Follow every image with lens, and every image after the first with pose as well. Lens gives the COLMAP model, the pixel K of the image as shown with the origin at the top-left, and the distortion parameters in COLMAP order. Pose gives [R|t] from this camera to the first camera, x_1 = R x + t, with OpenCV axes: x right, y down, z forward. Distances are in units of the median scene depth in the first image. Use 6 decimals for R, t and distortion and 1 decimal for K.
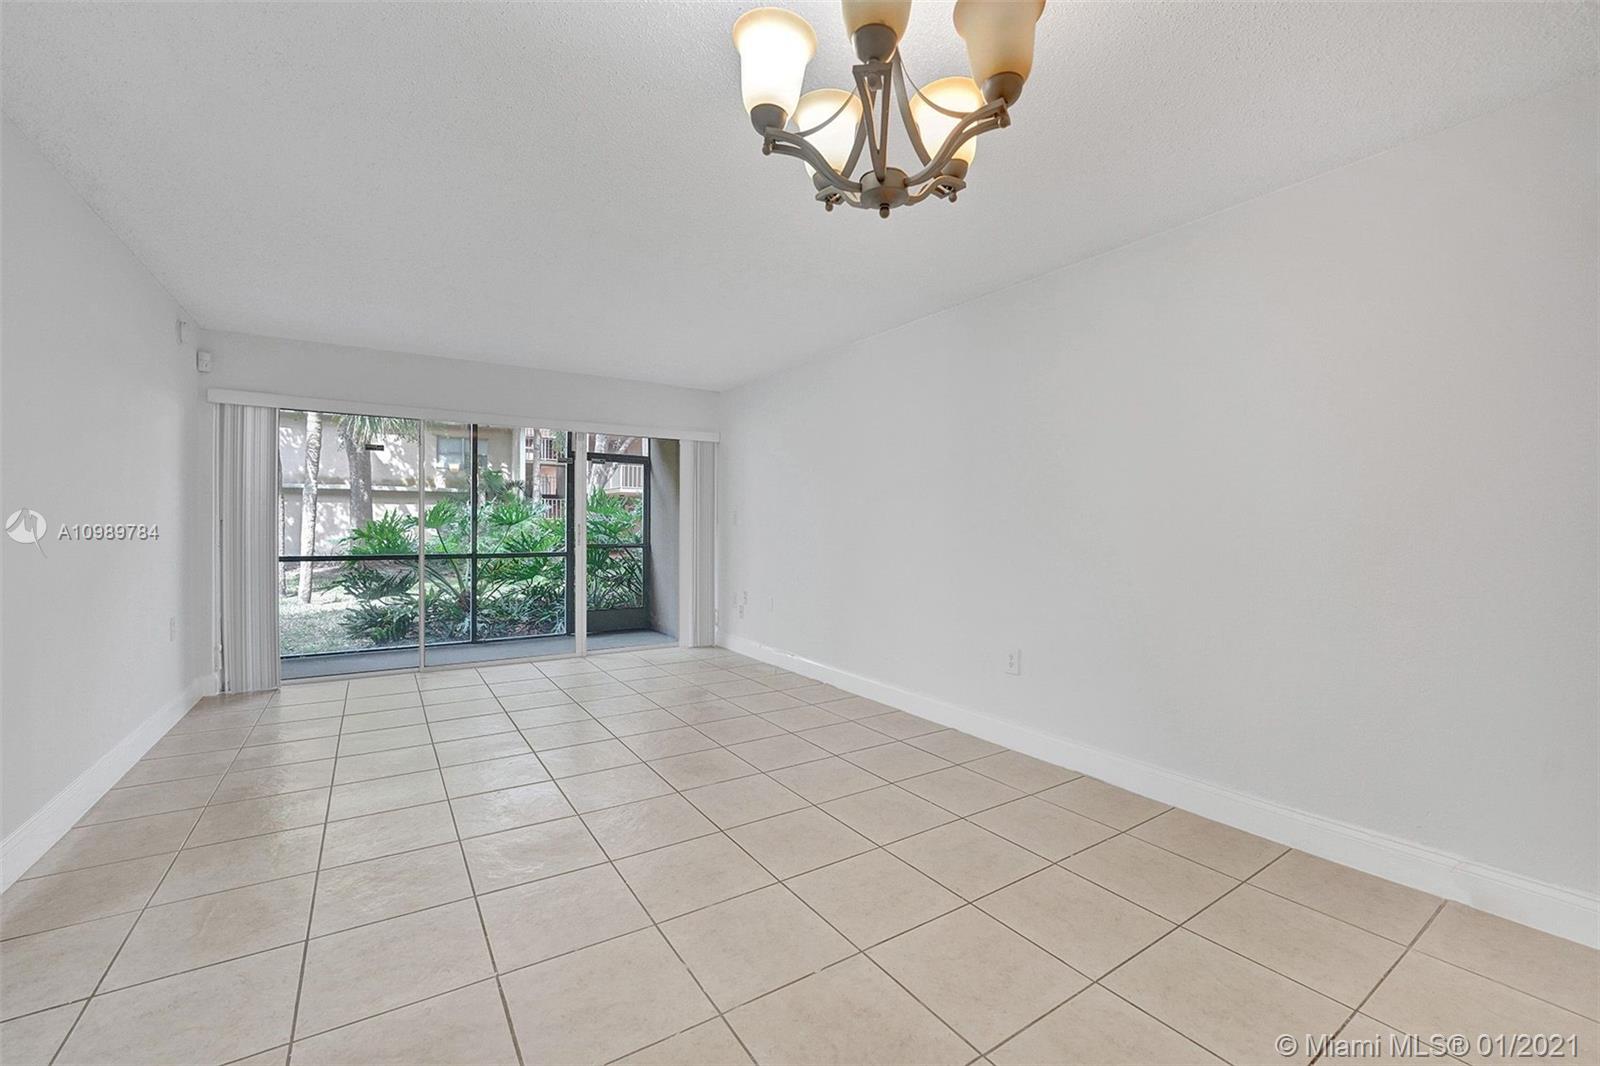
lens RADIAL K [[654.7, 0, 814.9], [0, 654.7, 525.2], [0, 0, 1]] dist [-0.026336, 0.000477]
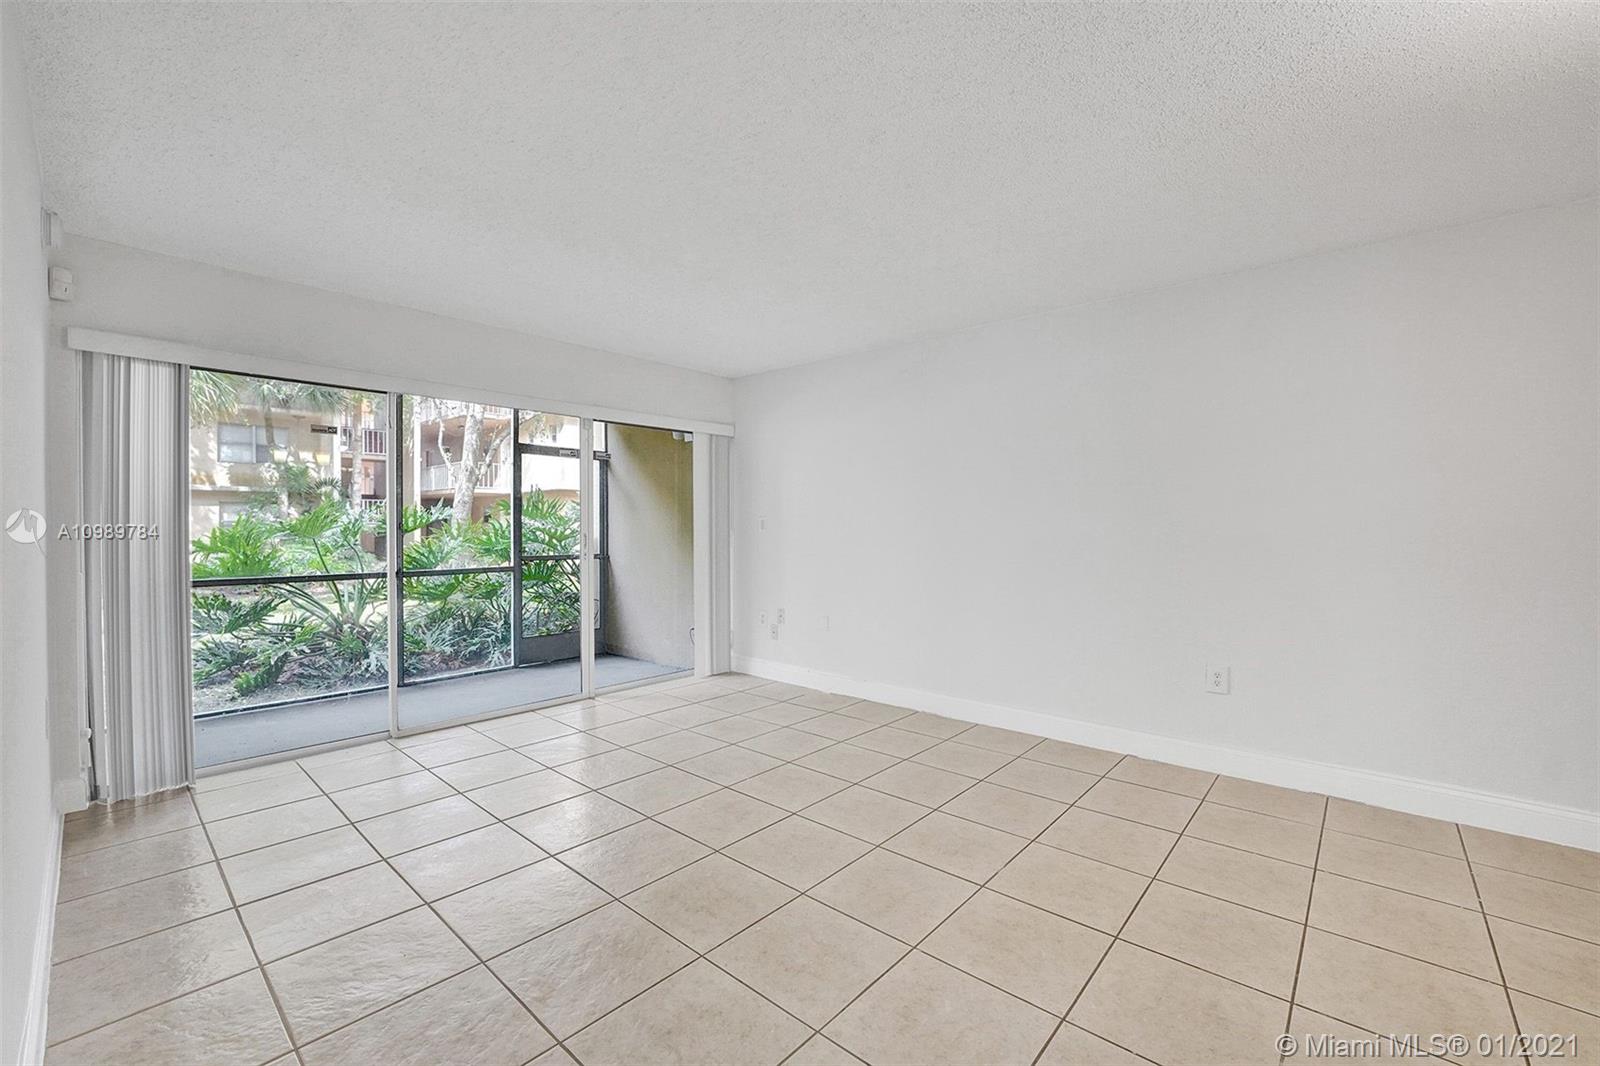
lens RADIAL K [[646.4, 0, 800.0], [0, 646.4, 533.0], [0, 0, 1]] dist [-0.028619, 0.000377]
pose [[0.966317, -0.008726, 0.257208, -0.247063], [0.006006, 0.999917, 0.011359, -0.007774], [-0.257286, -0.009432, 0.966289, 0.132865]]
